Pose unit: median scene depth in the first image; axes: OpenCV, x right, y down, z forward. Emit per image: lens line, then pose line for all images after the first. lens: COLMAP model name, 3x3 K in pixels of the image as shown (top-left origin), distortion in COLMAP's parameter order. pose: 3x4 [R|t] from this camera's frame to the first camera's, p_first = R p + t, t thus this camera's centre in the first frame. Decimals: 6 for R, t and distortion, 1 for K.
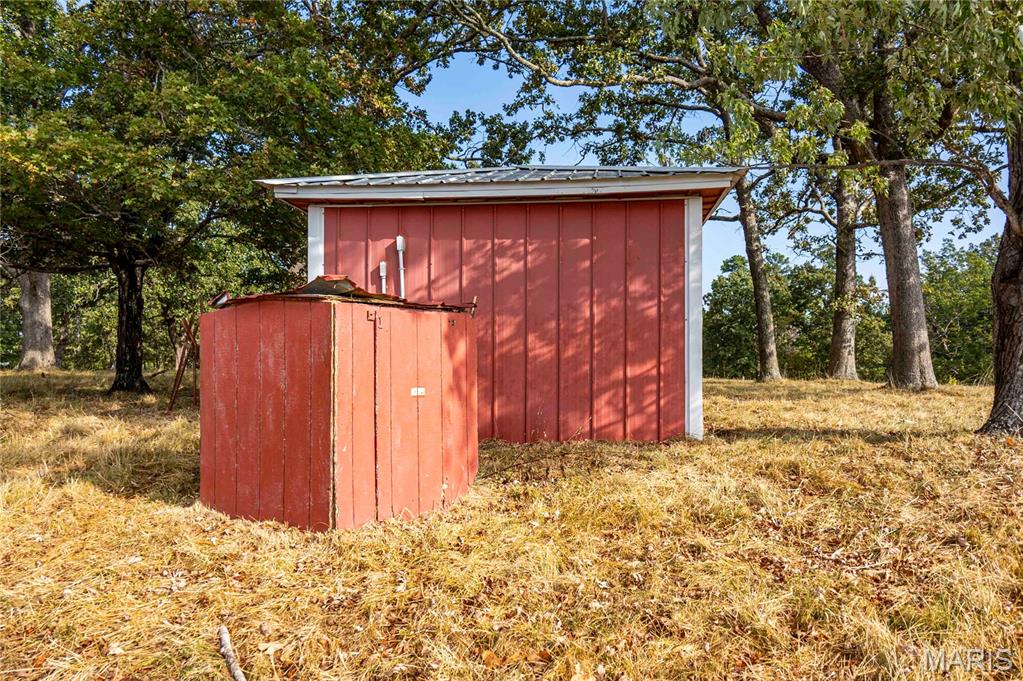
lens RADIAL K [[711.1, 0, 510.0], [0, 711.1, 347.8], [0, 0, 1]] dist [-0.003092, 0.009216]
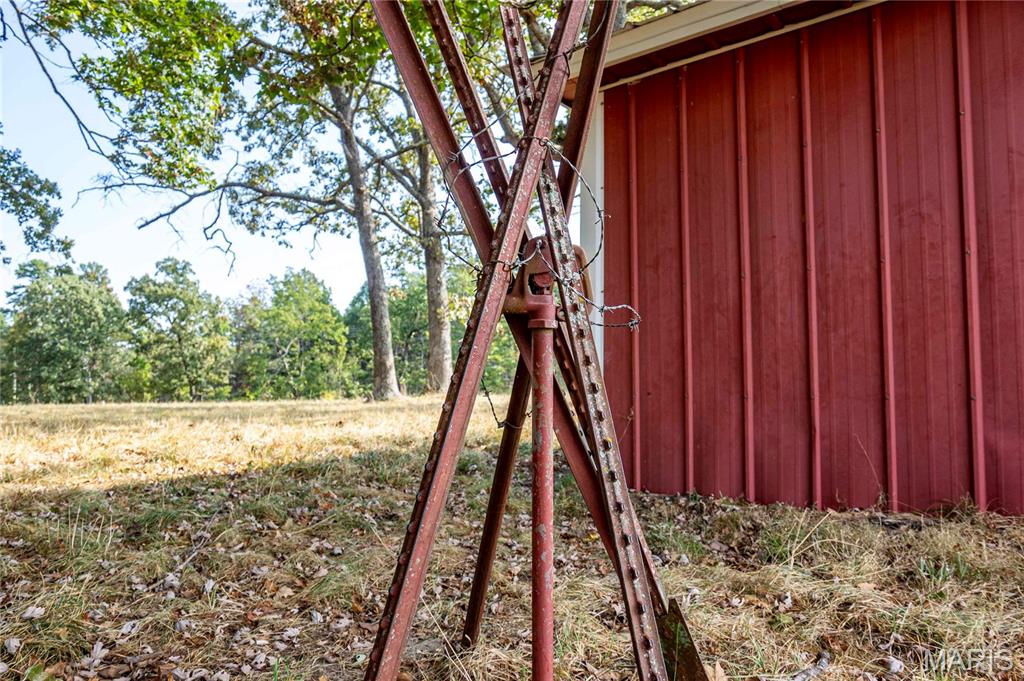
lens RADIAL K [[711.8, 0, 510.5], [0, 711.8, 347.8], [0, 0, 1]] dist [-0.003092, 0.009216]
pose [[0.595379, 0.019071, 0.803219, -0.051587], [0.004533, 0.999623, -0.027095, 0.001806], [-0.803432, 0.019773, 0.595068, 0.086566]]
